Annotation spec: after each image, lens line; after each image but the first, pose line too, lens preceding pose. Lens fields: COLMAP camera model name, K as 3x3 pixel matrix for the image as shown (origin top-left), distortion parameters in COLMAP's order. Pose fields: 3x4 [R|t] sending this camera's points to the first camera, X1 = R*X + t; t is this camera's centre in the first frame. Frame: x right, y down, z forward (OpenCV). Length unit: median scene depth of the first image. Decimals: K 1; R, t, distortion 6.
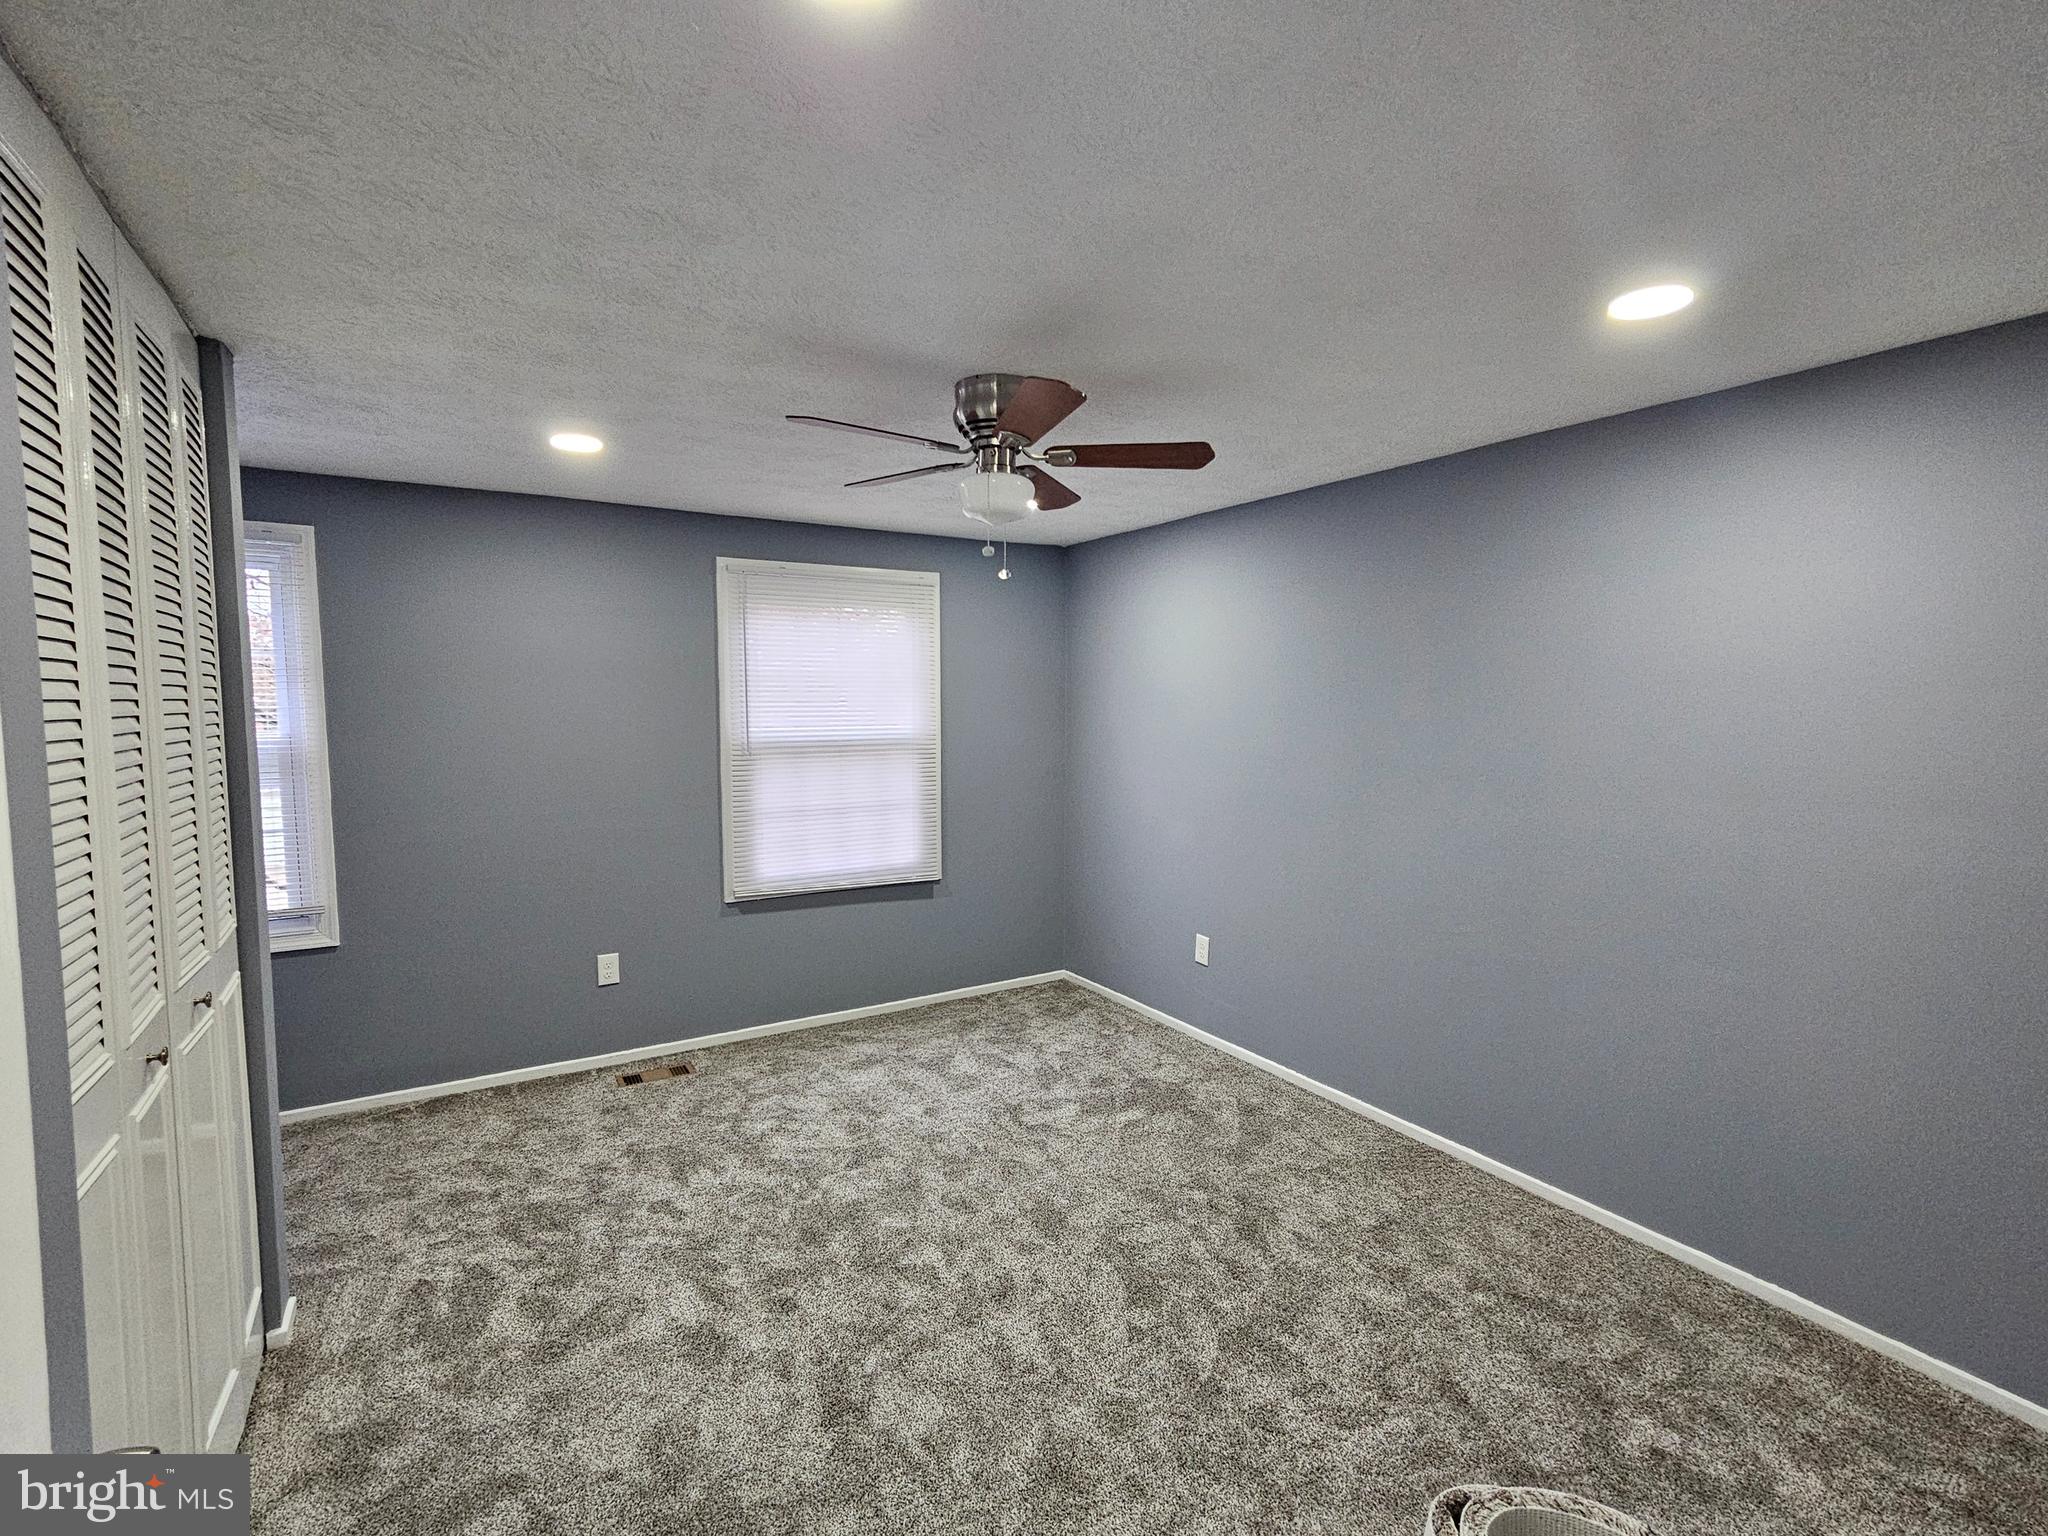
lens RADIAL K [[932.6, 0, 1019.4], [0, 932.6, 769.9], [0, 0, 1]] dist [-0.001529, 0.000582]
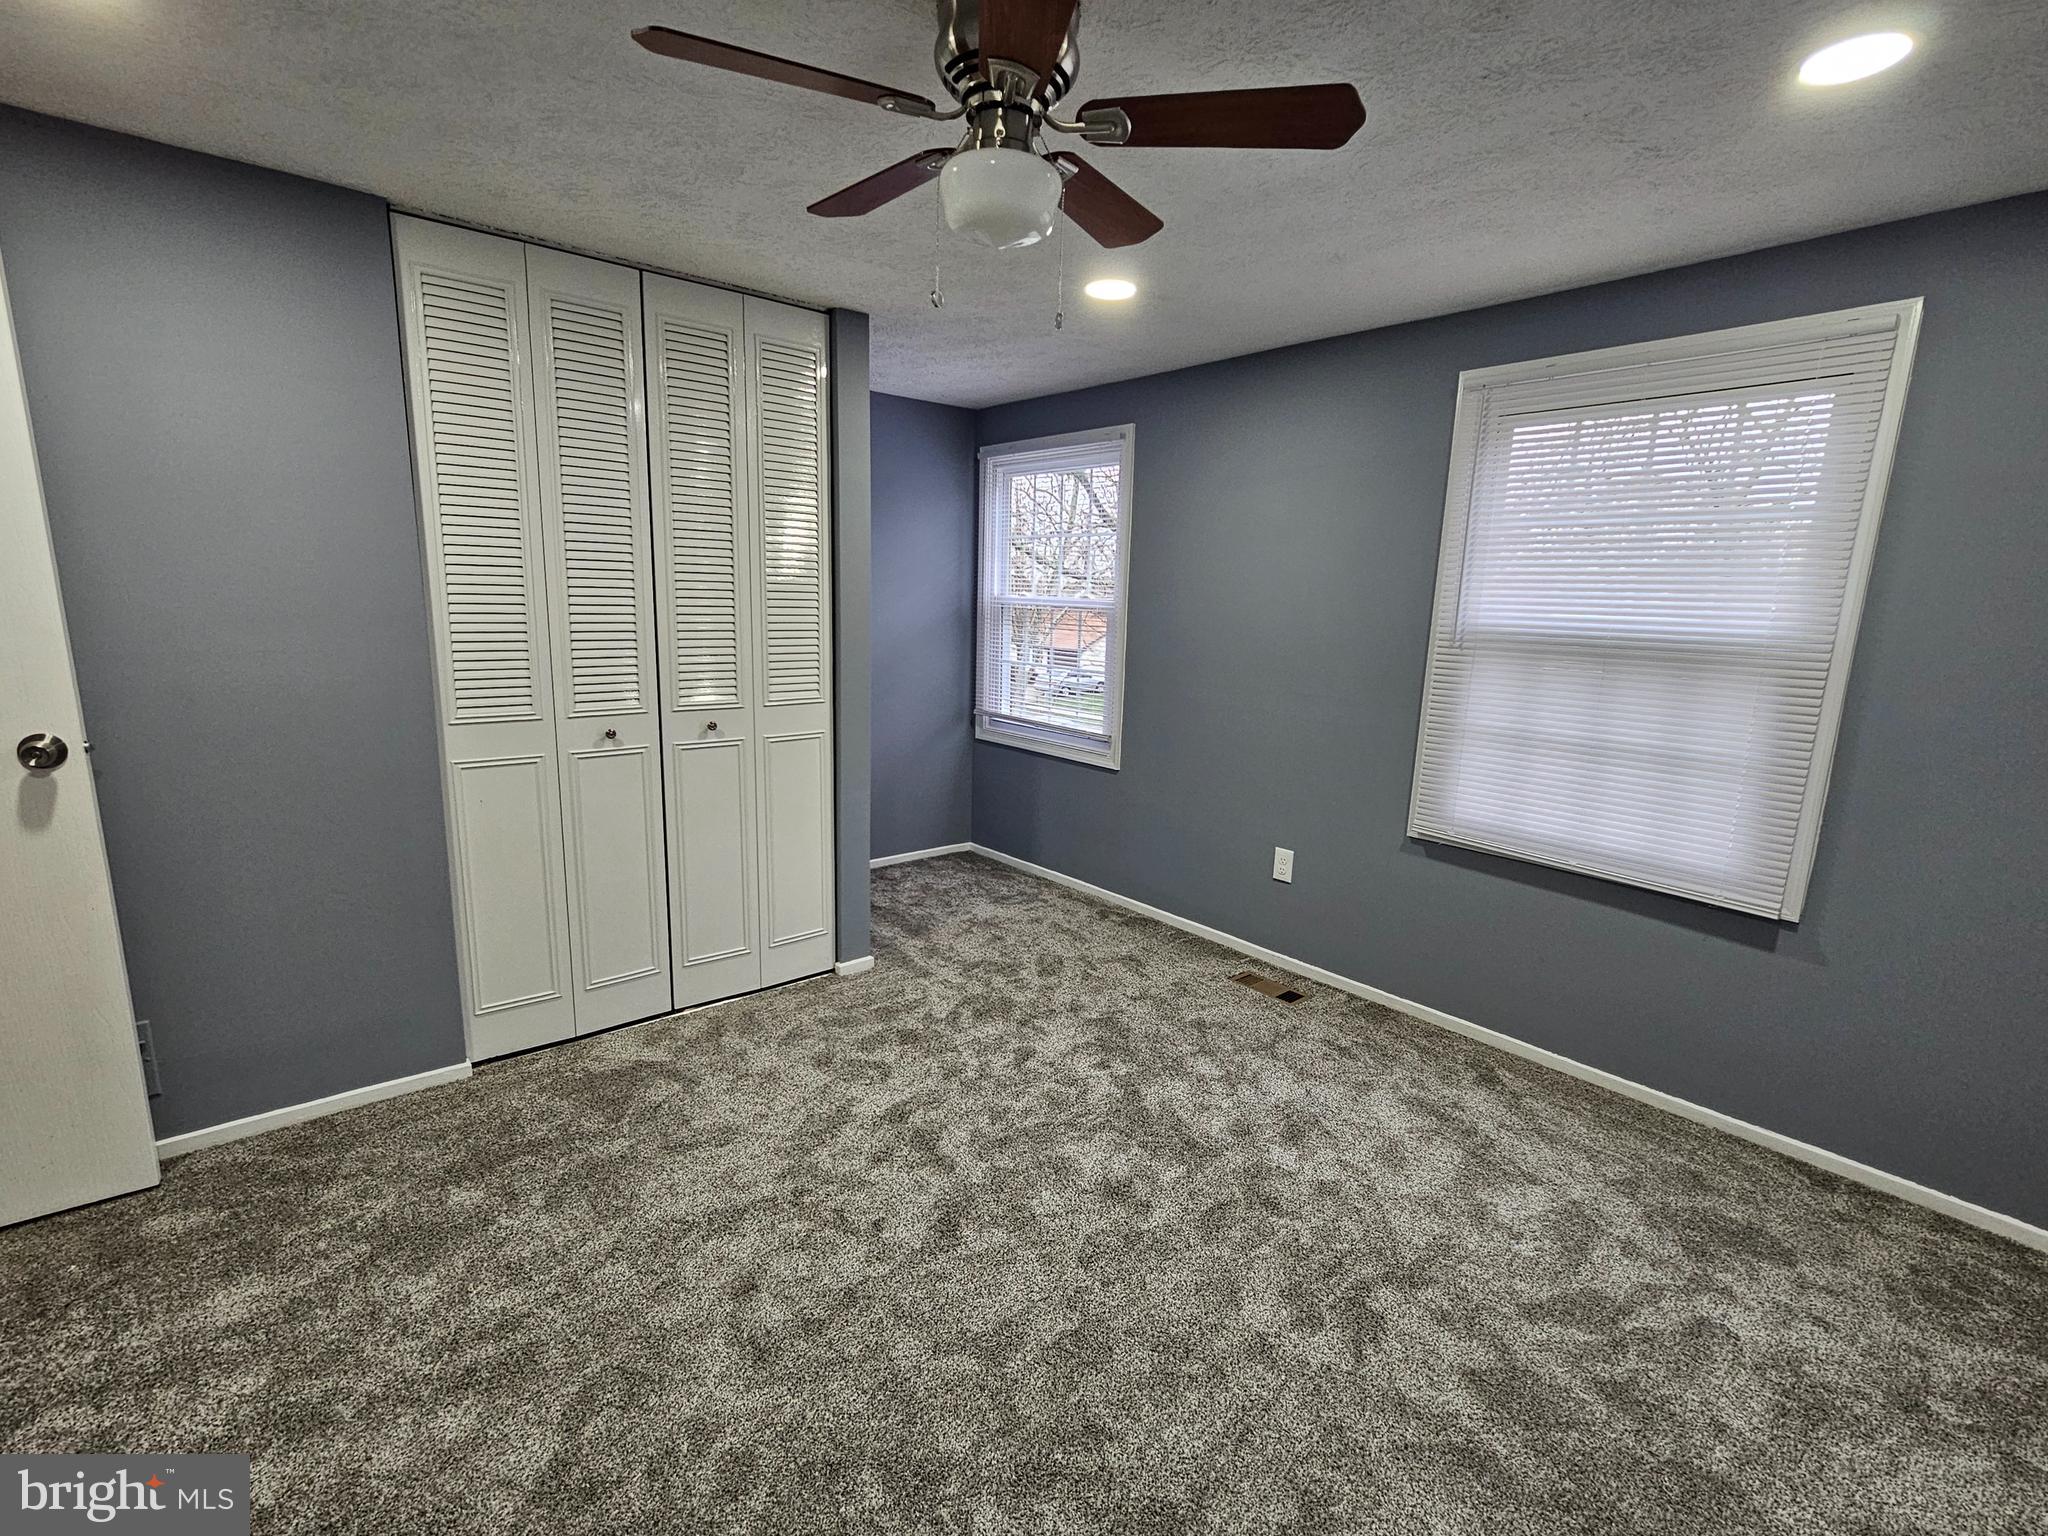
lens RADIAL K [[932.6, 0, 1010.2], [0, 932.6, 769.9], [0, 0, 1]] dist [-0.001529, 0.000582]
pose [[0.138055, 0.190484, -0.971935, 0.421487], [-0.096013, 0.979283, 0.178286, -0.020525], [0.985760, 0.068705, 0.153484, 0.591257]]
